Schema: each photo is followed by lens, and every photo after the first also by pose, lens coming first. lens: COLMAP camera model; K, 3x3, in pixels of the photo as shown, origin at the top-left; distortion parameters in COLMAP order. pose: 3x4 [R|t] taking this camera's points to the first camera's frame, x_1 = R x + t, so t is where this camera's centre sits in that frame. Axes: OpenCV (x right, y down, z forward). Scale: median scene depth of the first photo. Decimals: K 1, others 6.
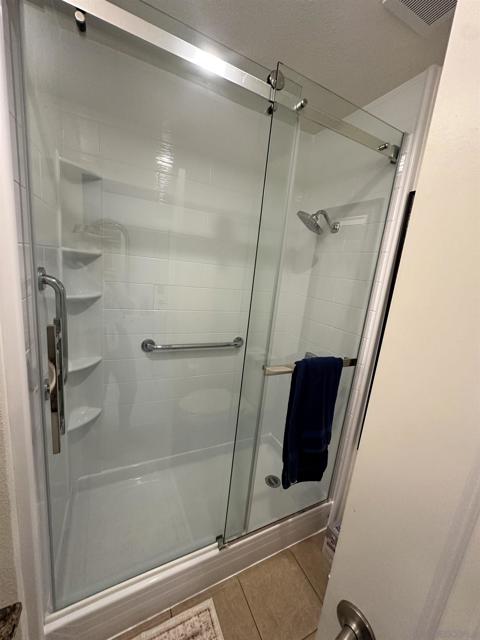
lens RADIAL K [[256.4, 0, 238.3], [0, 256.4, 318.0], [0, 0, 1]] dist [0.000312, 0.000112]
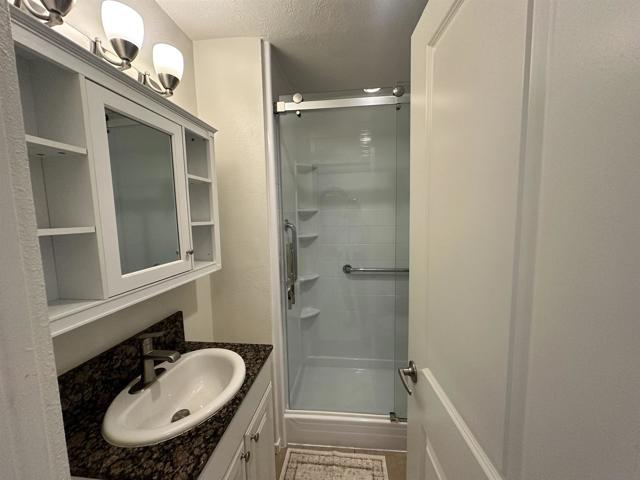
lens RADIAL K [[254.8, 0, 320.4], [0, 254.8, 239.8], [0, 0, 1]] dist [-0.000386, 0.000047]
pose [[0.837225, -0.064593, -0.543030, 0.418318], [-0.002367, 0.992563, -0.121713, 0.159281], [0.546853, 0.103186, 0.830845, -0.396942]]
